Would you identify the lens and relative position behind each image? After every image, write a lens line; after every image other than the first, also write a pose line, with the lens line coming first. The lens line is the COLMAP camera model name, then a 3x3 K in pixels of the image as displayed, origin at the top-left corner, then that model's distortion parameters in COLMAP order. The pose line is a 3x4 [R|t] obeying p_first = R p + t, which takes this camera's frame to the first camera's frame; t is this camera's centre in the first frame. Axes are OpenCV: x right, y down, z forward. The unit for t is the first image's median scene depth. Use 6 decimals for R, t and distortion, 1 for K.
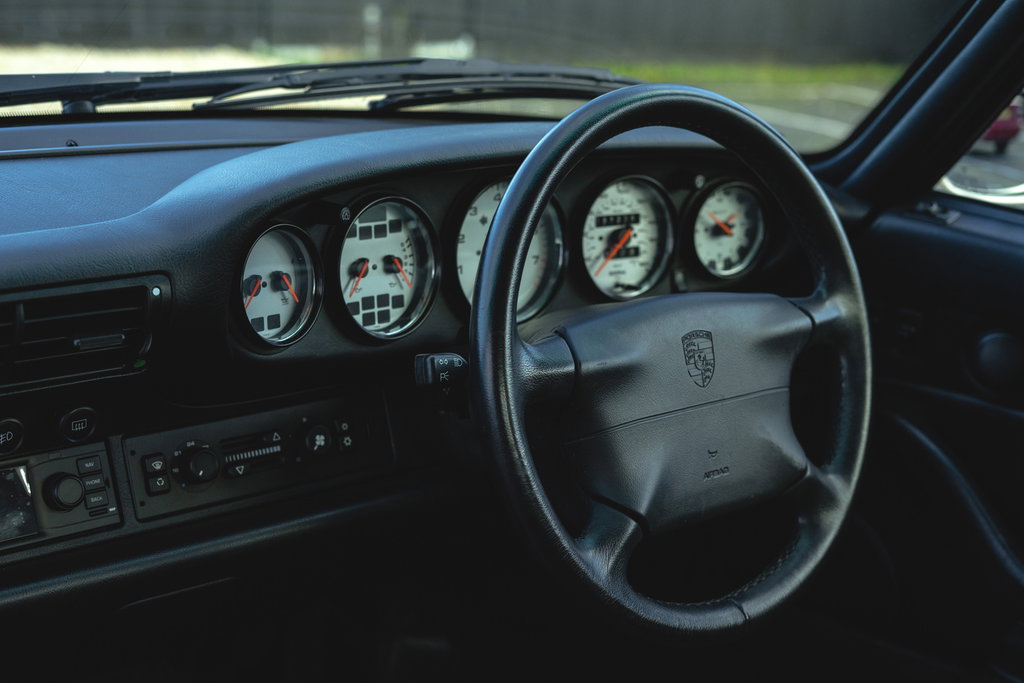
lens RADIAL K [[1513.4, 0, 518.5], [0, 1513.4, 339.1], [0, 0, 1]] dist [-0.023959, 0.000000]
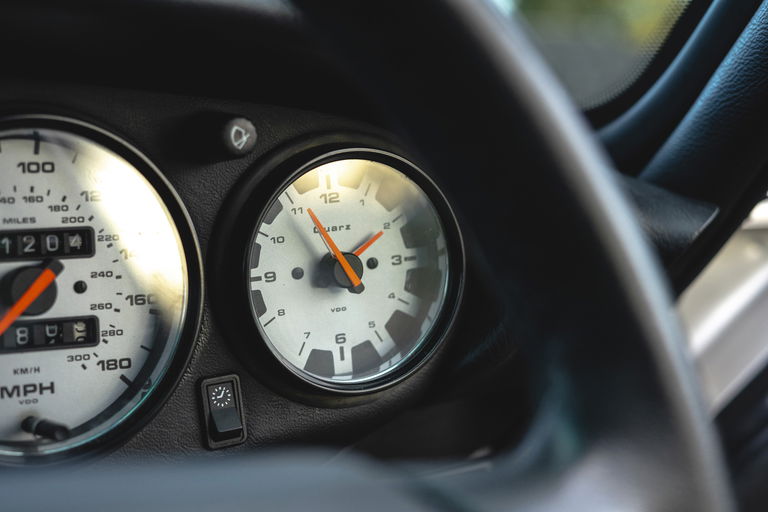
lens RADIAL K [[1189.5, 0, 378.2], [0, 1189.5, 256.3], [0, 0, 1]] dist [-0.075559, 0.000000]
pose [[0.998402, -0.035498, -0.043959, 0.164683], [0.028145, 0.987063, -0.157840, -0.028316], [0.048994, 0.156351, 0.986486, 0.721843]]
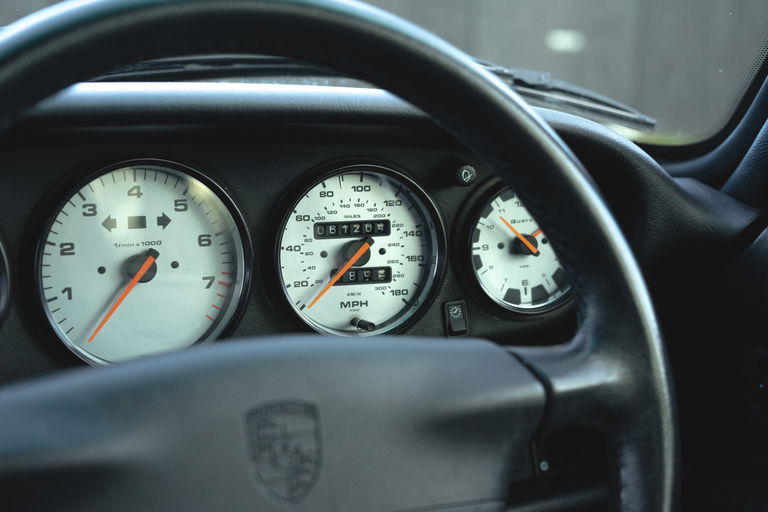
lens RADIAL K [[1135.0, 0, 384.5], [0, 1135.0, 259.7], [0, 0, 1]] dist [-0.023959, 0.000000]
pose [[0.957462, 0.006755, -0.288480, 0.233084], [-0.032570, 0.995867, -0.084782, -0.019955], [0.286715, 0.090571, 0.953725, 0.499311]]
